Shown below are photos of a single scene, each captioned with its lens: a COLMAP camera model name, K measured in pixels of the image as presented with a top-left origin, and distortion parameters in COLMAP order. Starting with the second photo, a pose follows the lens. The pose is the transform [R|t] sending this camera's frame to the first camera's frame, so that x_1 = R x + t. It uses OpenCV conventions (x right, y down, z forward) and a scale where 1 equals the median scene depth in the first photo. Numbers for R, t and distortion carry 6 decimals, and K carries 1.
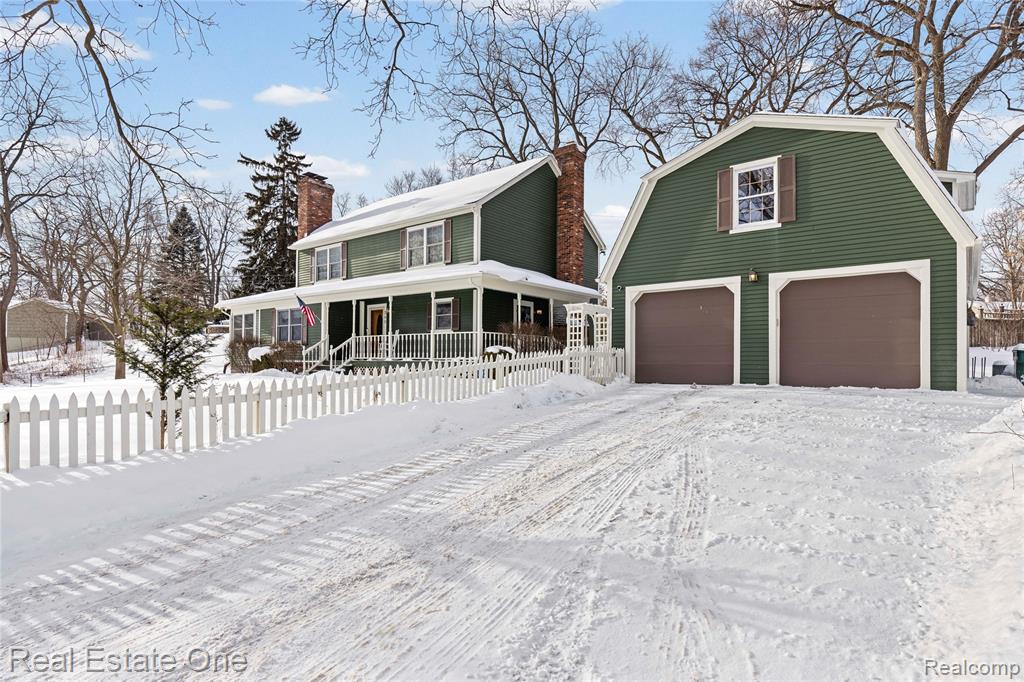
lens RADIAL K [[547.8, 0, 512.0], [0, 547.8, 341.0], [0, 0, 1]] dist [0.000740, -0.000076]
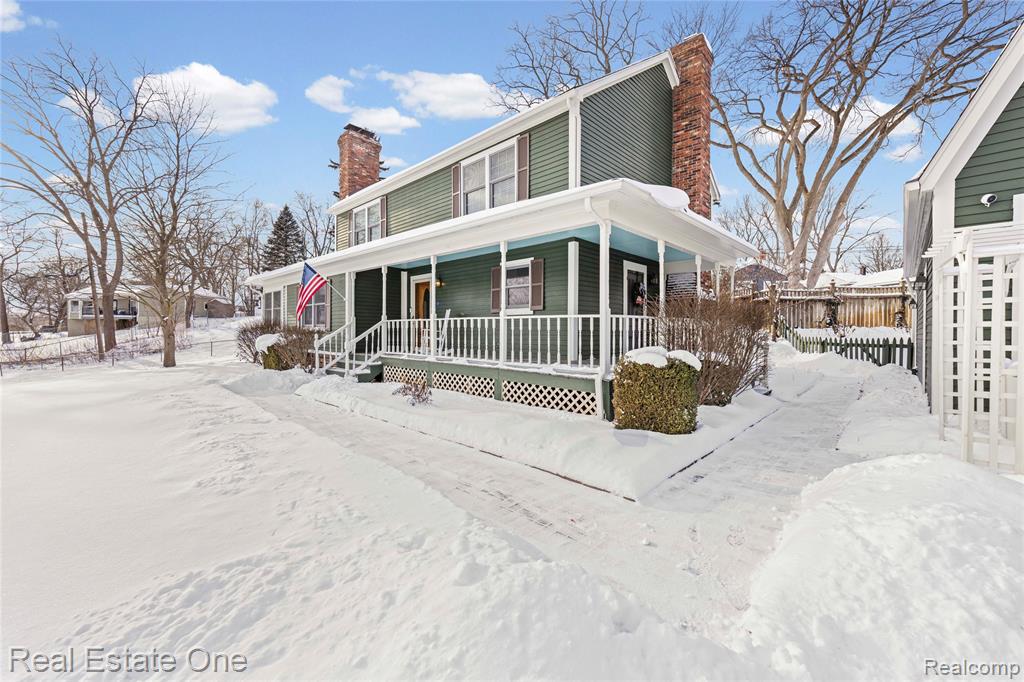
lens RADIAL K [[400.3, 0, 512.0], [0, 400.3, 341.0], [0, 0, 1]] dist [0.010801, -0.000040]
pose [[0.995773, -0.000873, -0.091840, -0.085052], [0.006911, 0.997832, 0.065448, -0.013960], [0.091584, -0.065806, 0.993621, 0.512303]]
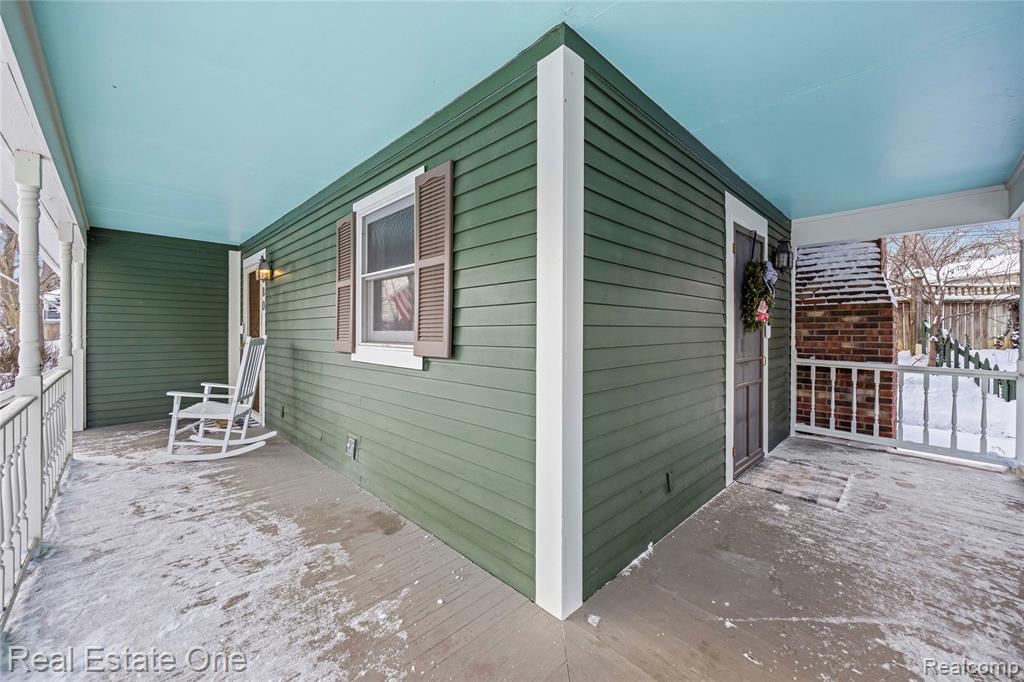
lens RADIAL K [[400.3, 0, 512.0], [0, 400.3, 341.0], [0, 0, 1]] dist [0.010801, -0.000040]
pose [[0.992432, -0.003109, -0.122755, -0.059690], [0.011462, 0.997660, 0.067398, -0.031808], [0.122258, -0.068295, 0.990146, 0.841424]]
